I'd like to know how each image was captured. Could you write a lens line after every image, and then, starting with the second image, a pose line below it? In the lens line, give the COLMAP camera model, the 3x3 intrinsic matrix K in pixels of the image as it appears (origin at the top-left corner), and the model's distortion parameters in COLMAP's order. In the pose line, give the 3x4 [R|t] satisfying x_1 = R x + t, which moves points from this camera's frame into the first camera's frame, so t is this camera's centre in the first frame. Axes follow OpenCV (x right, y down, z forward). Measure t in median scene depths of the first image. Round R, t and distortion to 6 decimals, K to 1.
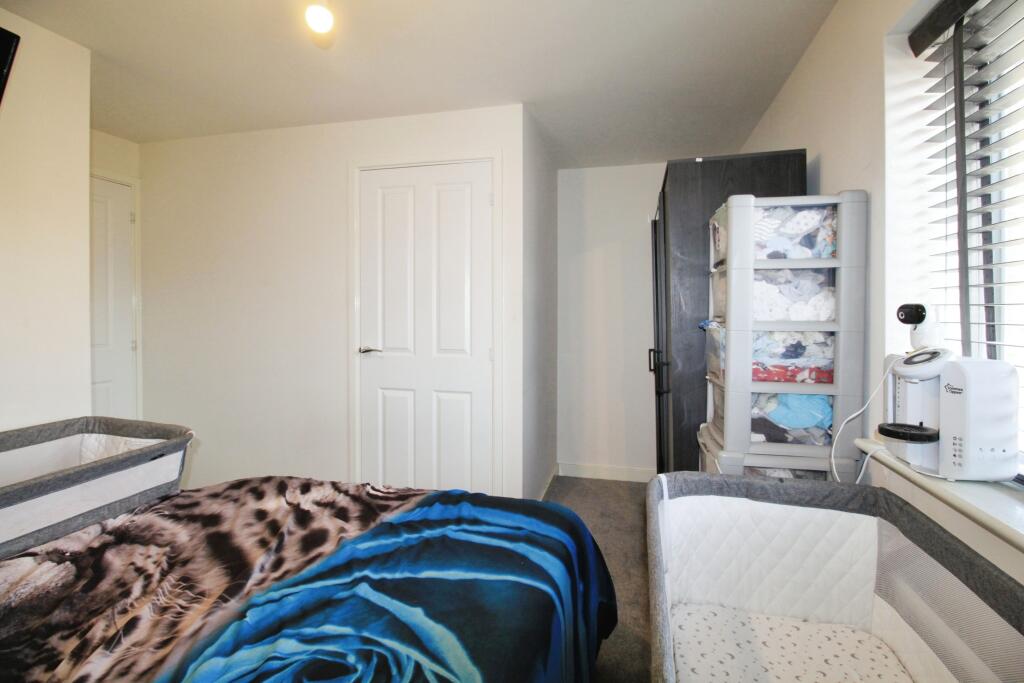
lens RADIAL K [[479.5, 0, 515.3], [0, 479.5, 323.0], [0, 0, 1]] dist [-0.000267, -0.000047]
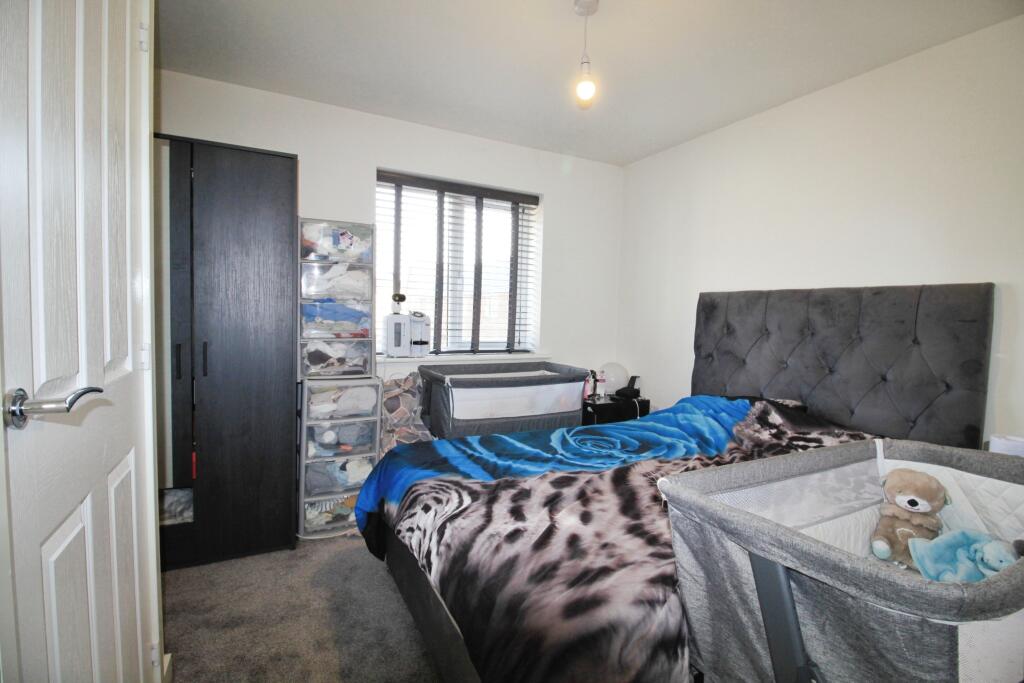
lens RADIAL K [[479.5, 0, 515.3], [0, 479.5, 323.0], [0, 0, 1]] dist [-0.000267, -0.000047]
pose [[-0.667287, -0.023755, 0.744422, -1.270592], [-0.003544, 0.999581, 0.028720, 0.022071], [-0.744792, 0.016526, -0.667092, 1.955395]]
